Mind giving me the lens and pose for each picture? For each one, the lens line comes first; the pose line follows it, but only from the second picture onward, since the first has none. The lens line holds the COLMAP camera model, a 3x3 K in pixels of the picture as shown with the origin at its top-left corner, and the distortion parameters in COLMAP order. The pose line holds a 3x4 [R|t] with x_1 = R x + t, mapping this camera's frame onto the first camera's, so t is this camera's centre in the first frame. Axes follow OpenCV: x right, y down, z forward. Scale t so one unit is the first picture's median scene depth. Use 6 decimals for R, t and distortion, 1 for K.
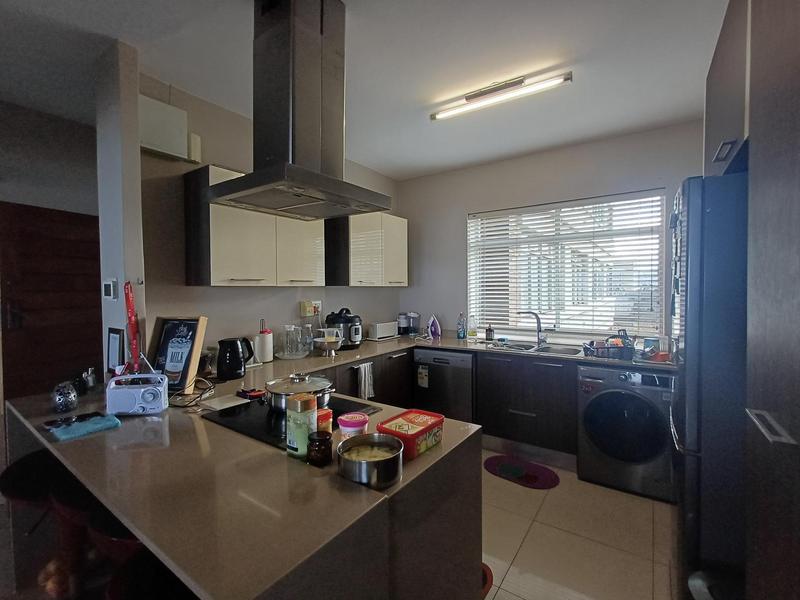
lens RADIAL K [[358.0, 0, 402.5], [0, 358.0, 296.7], [0, 0, 1]] dist [0.000776, -0.005460]
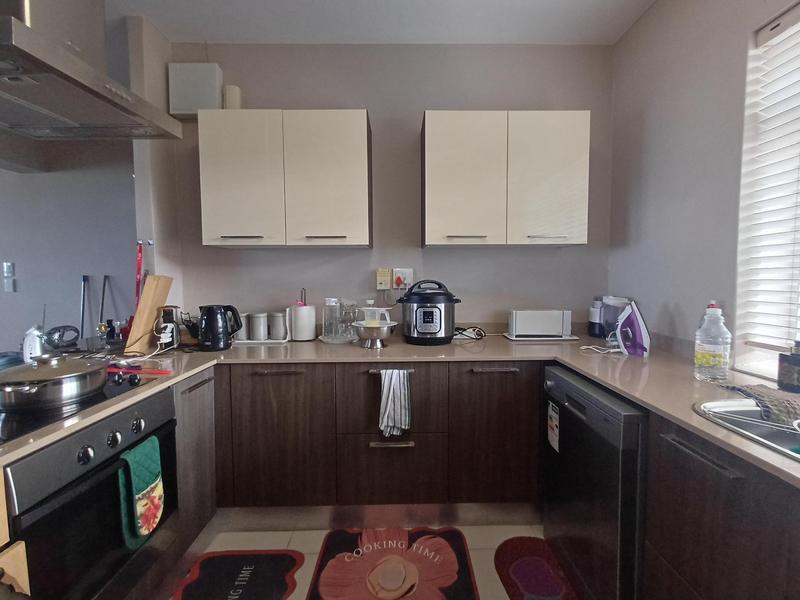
lens RADIAL K [[358.0, 0, 403.4], [0, 358.0, 299.8], [0, 0, 1]] dist [0.000776, -0.005460]
pose [[0.580370, 0.061129, -0.812056, 0.354273], [-0.017198, 0.997876, 0.062825, 0.029492], [0.814172, -0.022496, 0.580188, 0.616965]]
